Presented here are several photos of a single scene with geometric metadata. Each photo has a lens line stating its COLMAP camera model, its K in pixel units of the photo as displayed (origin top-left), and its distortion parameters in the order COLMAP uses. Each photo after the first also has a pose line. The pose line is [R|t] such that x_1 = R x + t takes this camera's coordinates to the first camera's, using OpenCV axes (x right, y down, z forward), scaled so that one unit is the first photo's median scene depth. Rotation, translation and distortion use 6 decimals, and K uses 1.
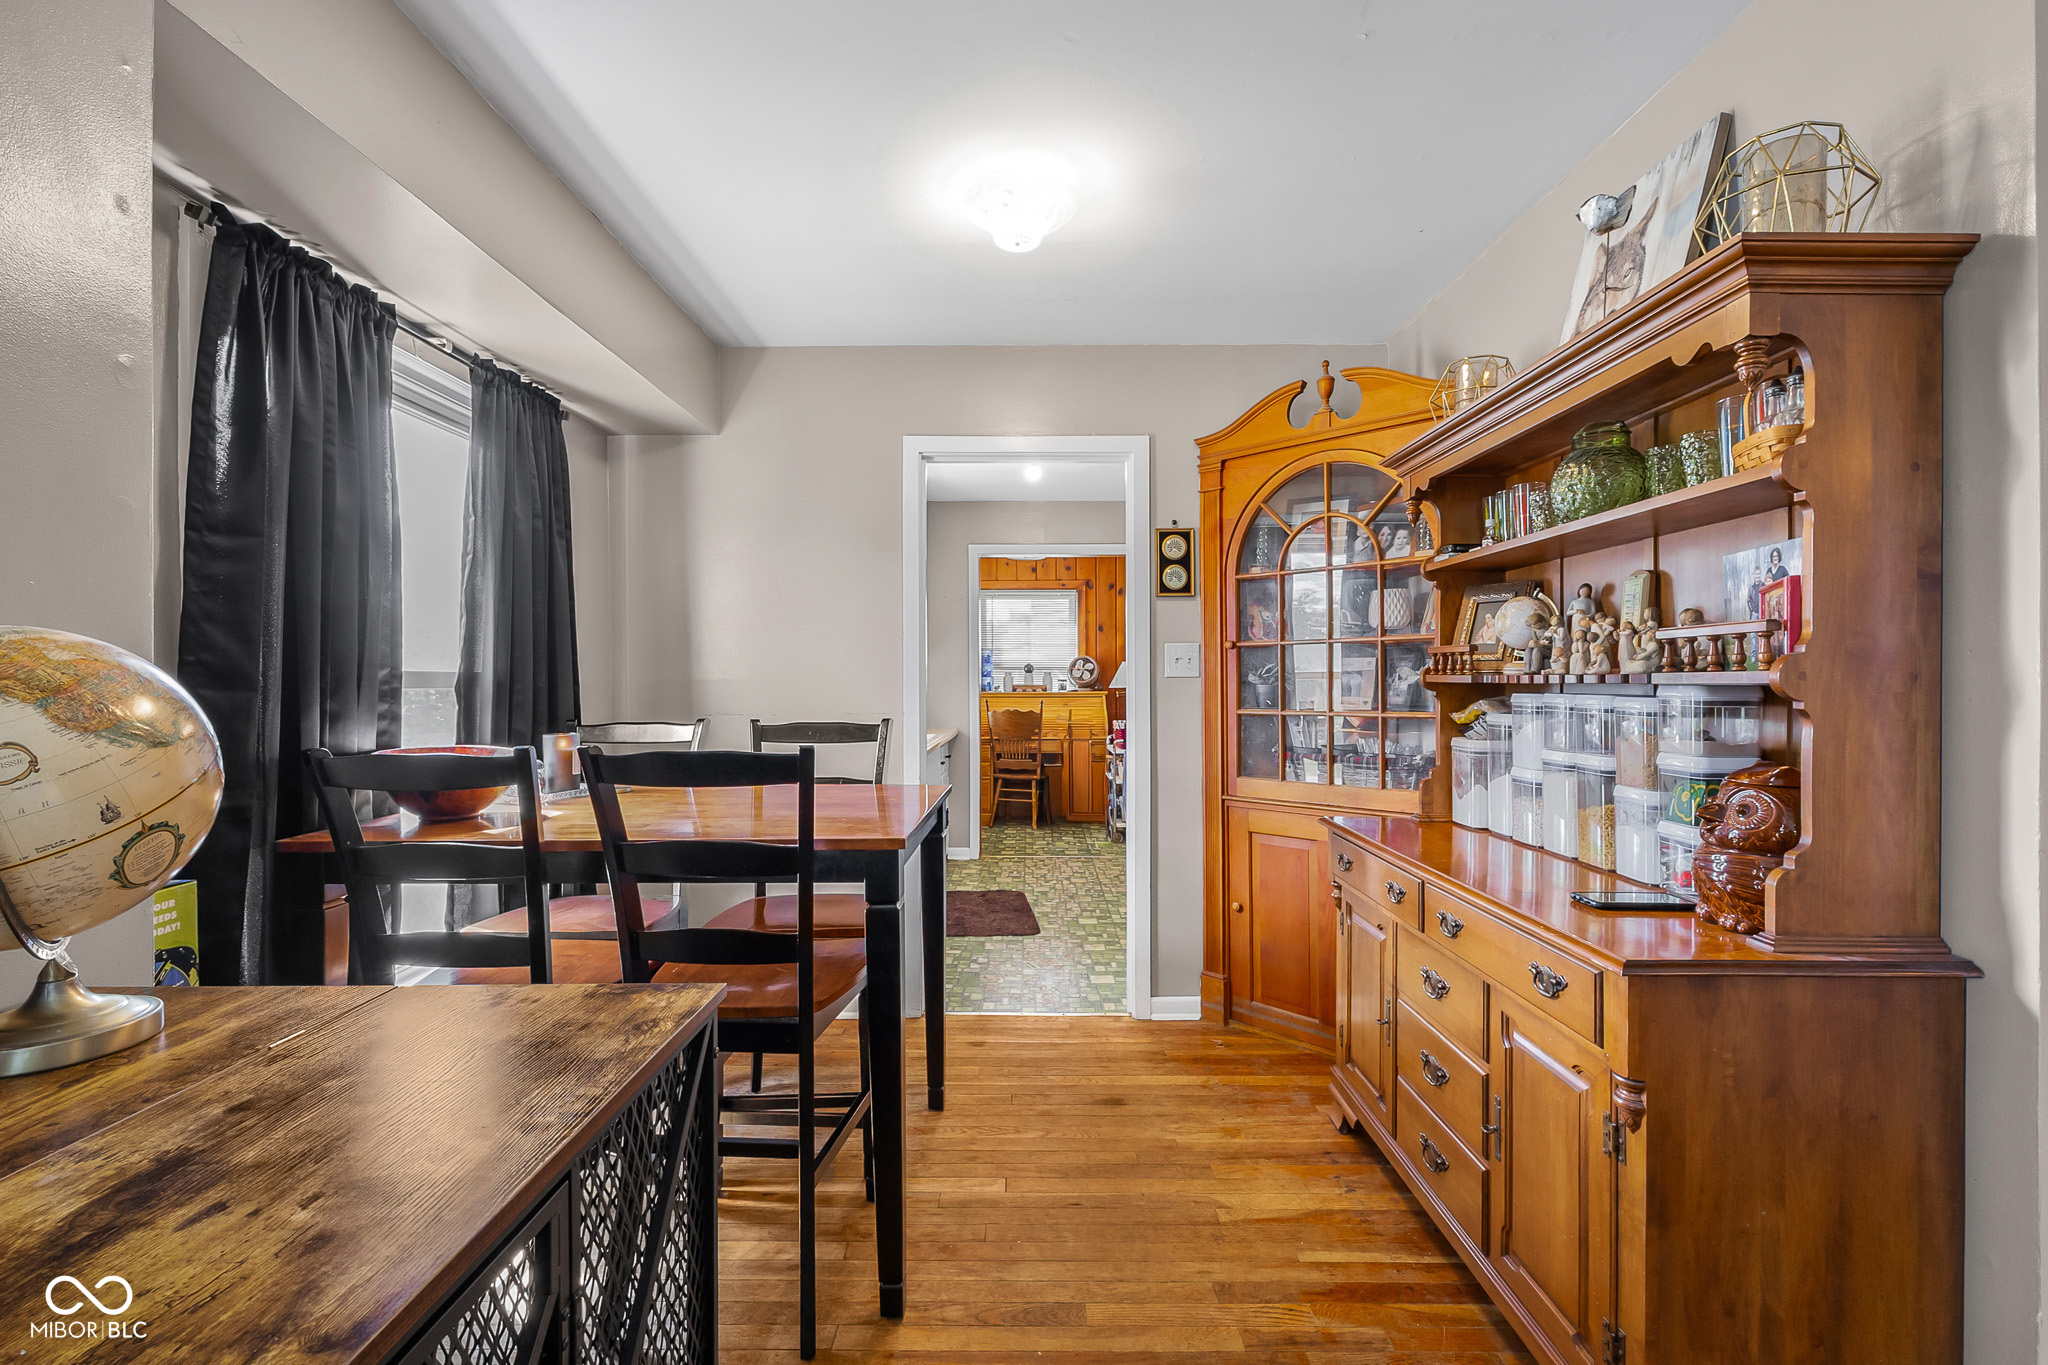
lens RADIAL K [[947.1, 0, 1073.1], [0, 947.1, 678.8], [0, 0, 1]] dist [-0.006641, 0.001753]
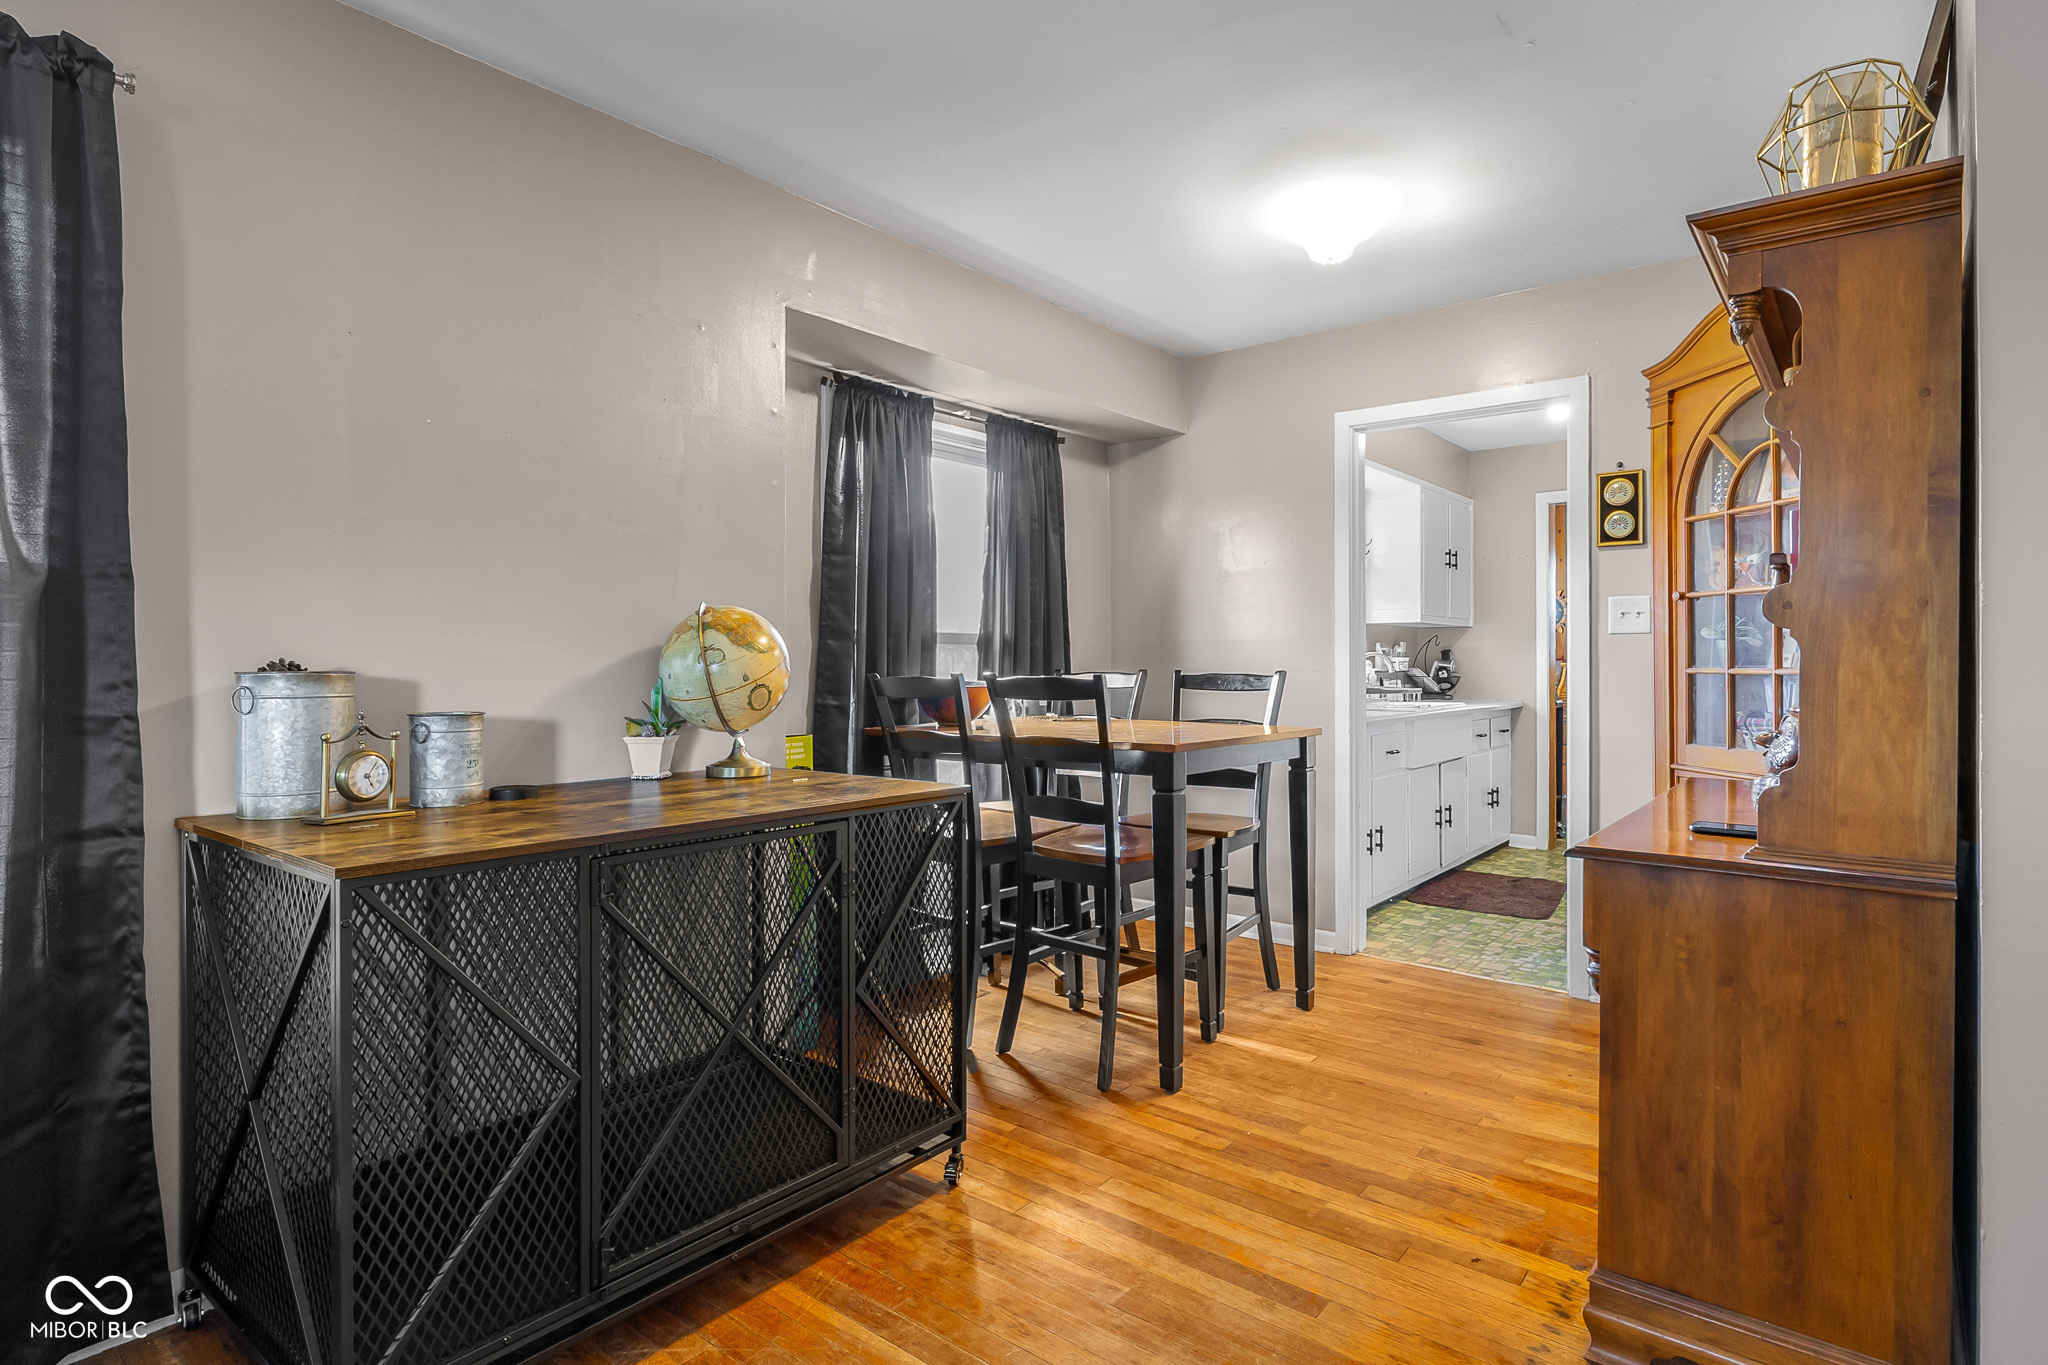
lens RADIAL K [[1137.0, 0, 1030.9], [0, 1137.0, 662.2], [0, 0, 1]] dist [0.003928, 0.001776]
pose [[0.770379, 0.000848, -0.637586, 0.516126], [0.001082, 0.999996, 0.002638, 0.031443], [0.637585, -0.002722, 0.770375, -0.296211]]
